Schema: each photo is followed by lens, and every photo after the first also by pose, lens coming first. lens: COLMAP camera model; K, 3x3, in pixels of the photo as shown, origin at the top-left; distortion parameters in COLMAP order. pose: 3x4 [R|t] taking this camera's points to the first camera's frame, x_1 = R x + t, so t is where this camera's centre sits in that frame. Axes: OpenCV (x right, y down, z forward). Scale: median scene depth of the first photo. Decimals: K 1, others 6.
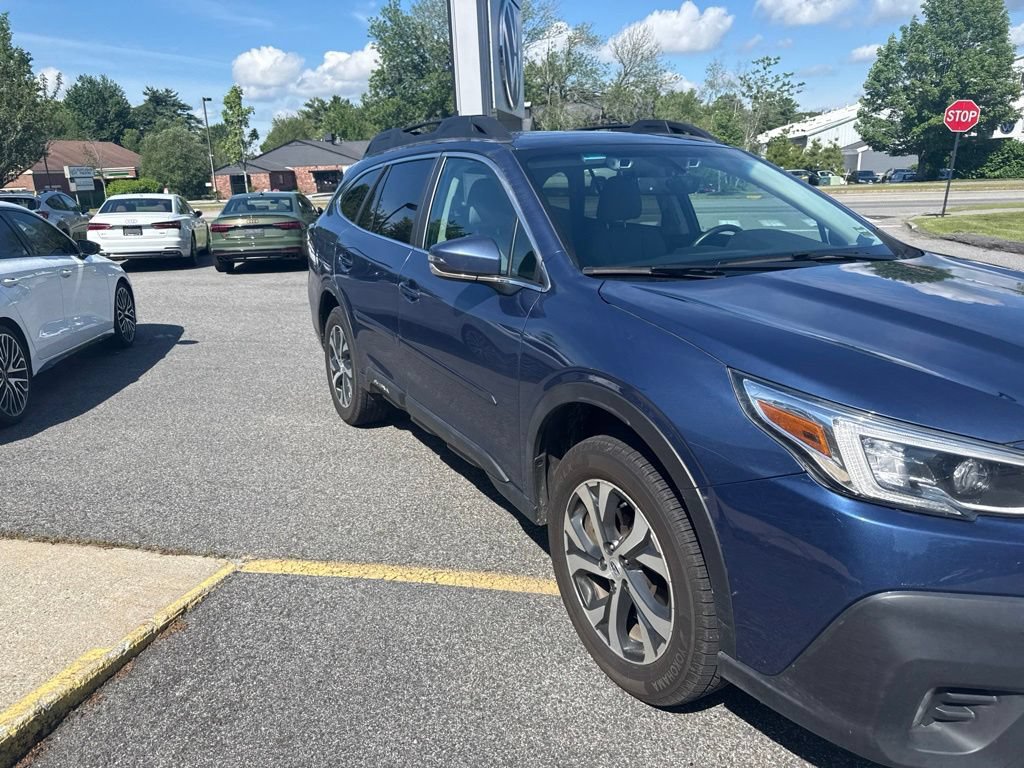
lens RADIAL K [[728.5, 0, 515.3], [0, 728.5, 371.6], [0, 0, 1]] dist [0.029393, -0.047123]
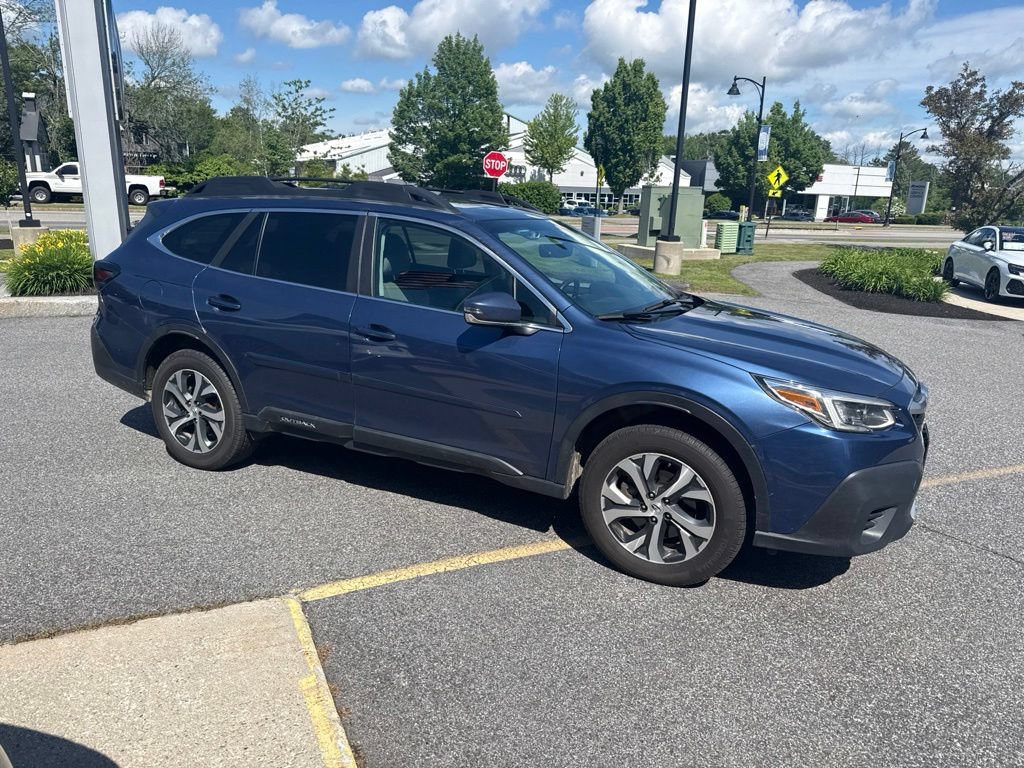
lens RADIAL K [[721.7, 0, 526.6], [0, 721.7, 384.9], [0, 0, 1]] dist [0.026233, -0.041630]
pose [[0.802127, -0.090950, 0.590186, -0.440576], [0.091577, 0.995378, 0.028929, -0.028831], [-0.590089, 0.030843, 0.806749, -0.043012]]
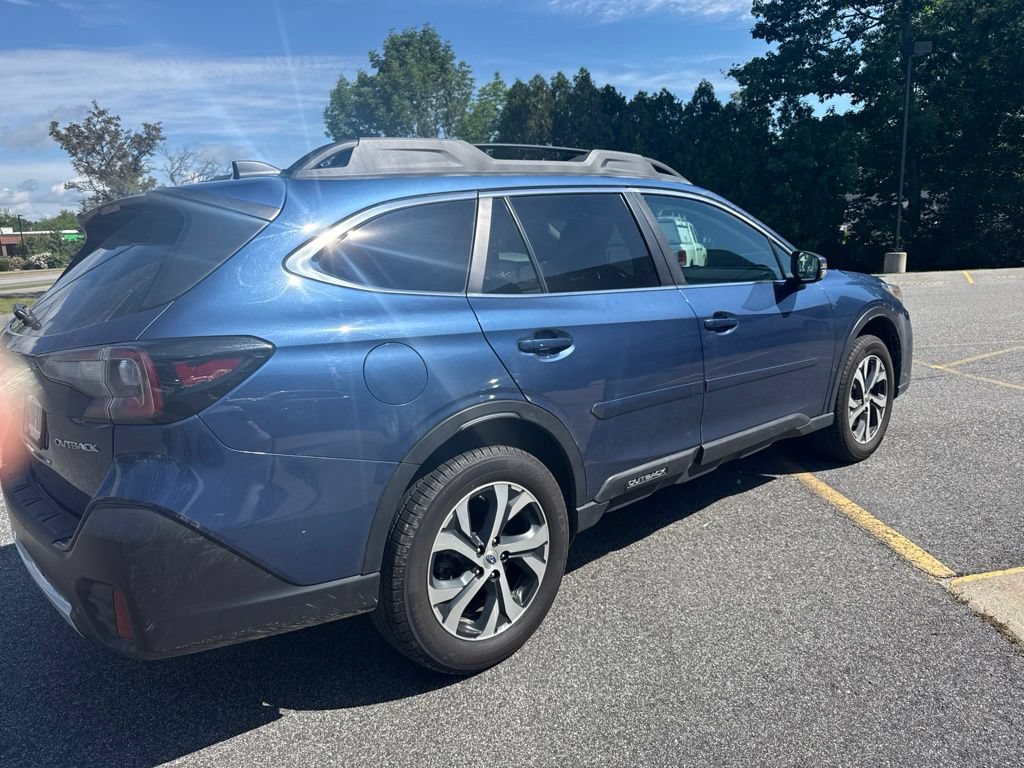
lens RADIAL K [[728.5, 0, 515.3], [0, 728.5, 371.6], [0, 0, 1]] dist [0.029393, -0.047123]
pose [[-0.230943, -0.135515, 0.963484, -0.719333], [0.300380, 0.931950, 0.203080, -0.231613], [-0.925439, 0.336311, -0.174521, 1.010002]]
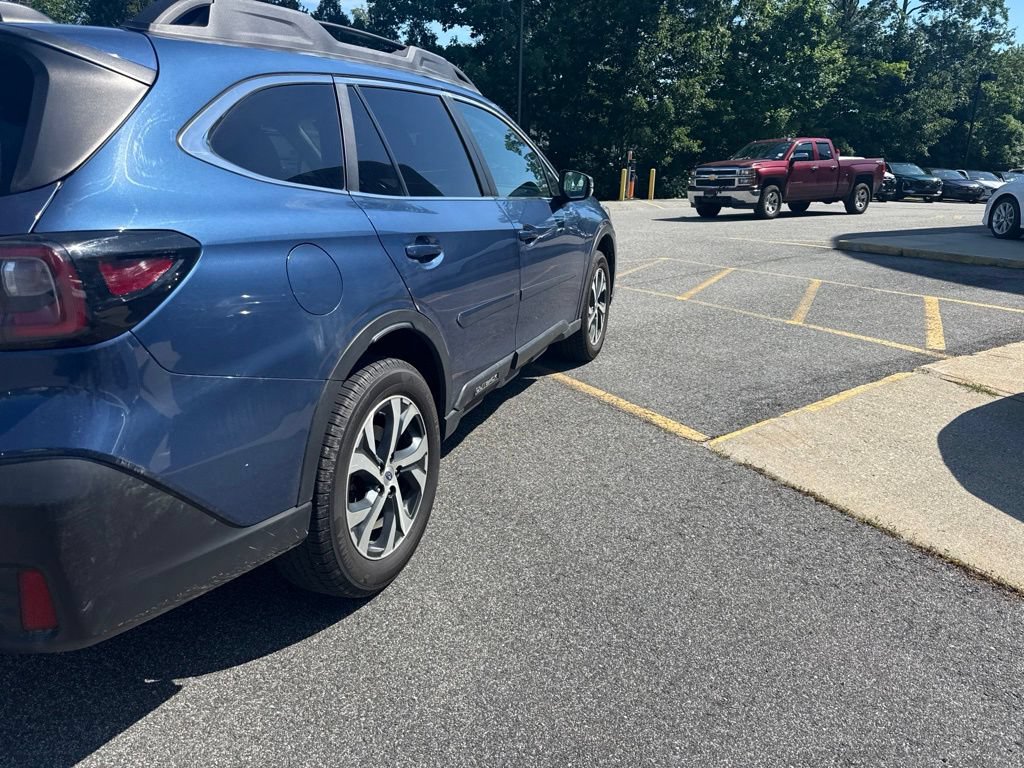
lens RADIAL K [[730.3, 0, 514.0], [0, 730.3, 377.9], [0, 0, 1]] dist [0.019350, -0.028932]
pose [[-0.671386, -0.198891, 0.713921, -0.635421], [0.193187, 0.883043, 0.427684, -0.263726], [-0.715485, 0.425061, -0.554440, 1.168347]]
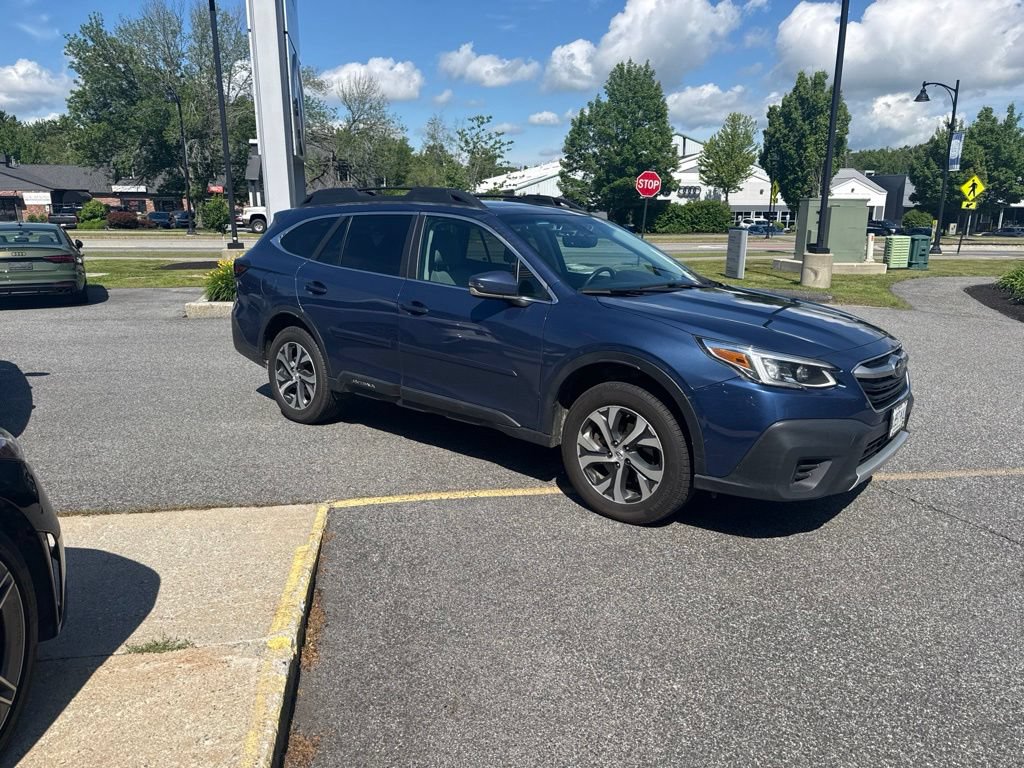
lens RADIAL K [[720.9, 0, 518.5], [0, 720.9, 383.4], [0, 0, 1]] dist [0.058247, -0.086773]
pose [[0.926199, -0.043307, 0.374541, -0.340608], [0.057079, 0.998038, -0.025751, 0.056604], [-0.372690, 0.045229, 0.926853, -0.257289]]
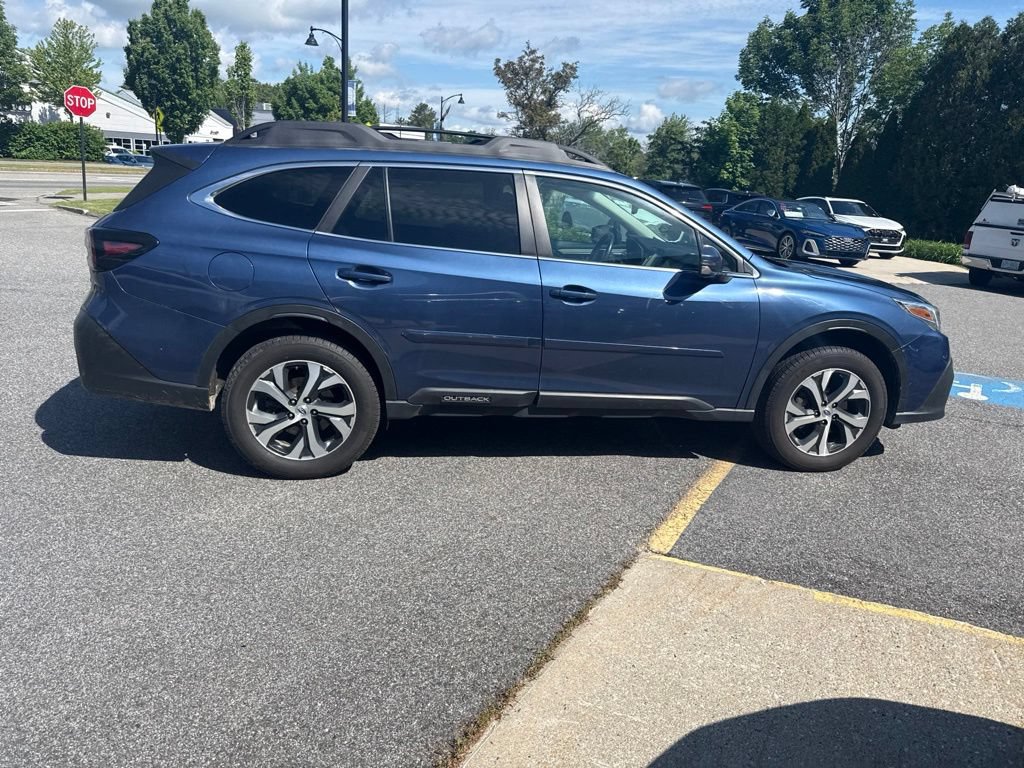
lens RADIAL K [[725.1, 0, 521.3], [0, 725.1, 371.3], [0, 0, 1]] dist [0.011578, -0.023752]
pose [[0.318515, -0.198855, 0.926825, -0.871499], [0.170219, 0.973854, 0.150448, -0.125019], [-0.932510, 0.109843, 0.344036, 0.488206]]
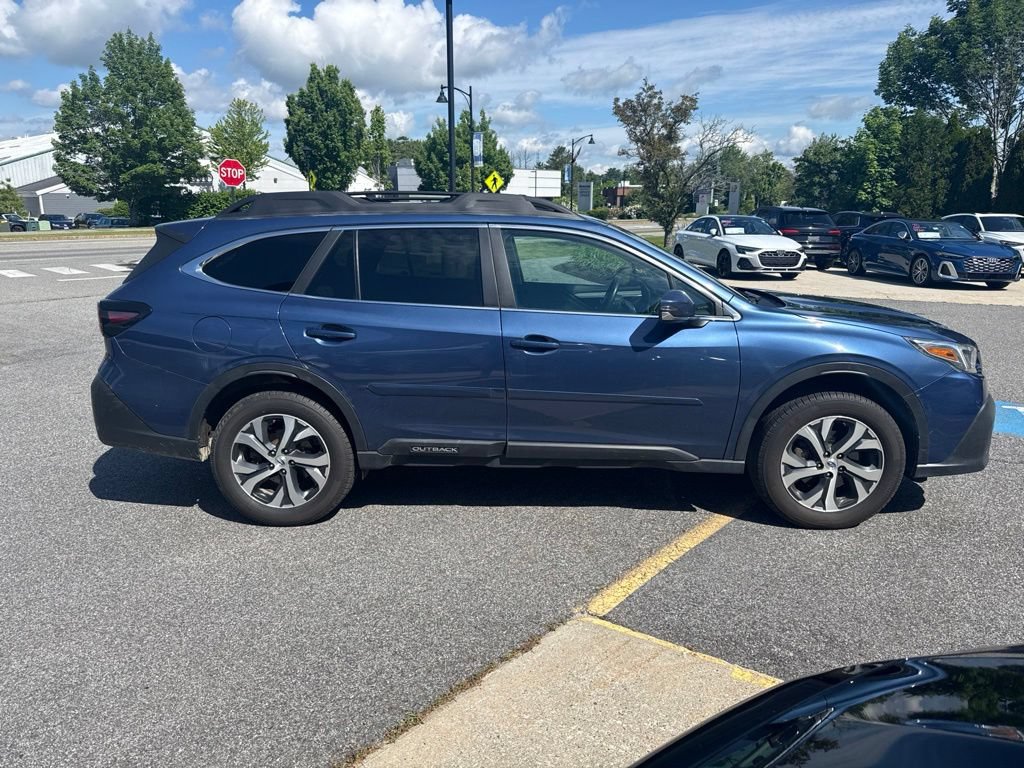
lens RADIAL K [[724.3, 0, 514.7], [0, 724.3, 372.8], [0, 0, 1]] dist [0.019443, -0.031016]
pose [[0.501599, -0.163250, 0.849557, -0.785989], [0.207785, 0.976021, 0.064869, -0.103500], [-0.839776, 0.143987, 0.523492, 0.308715]]
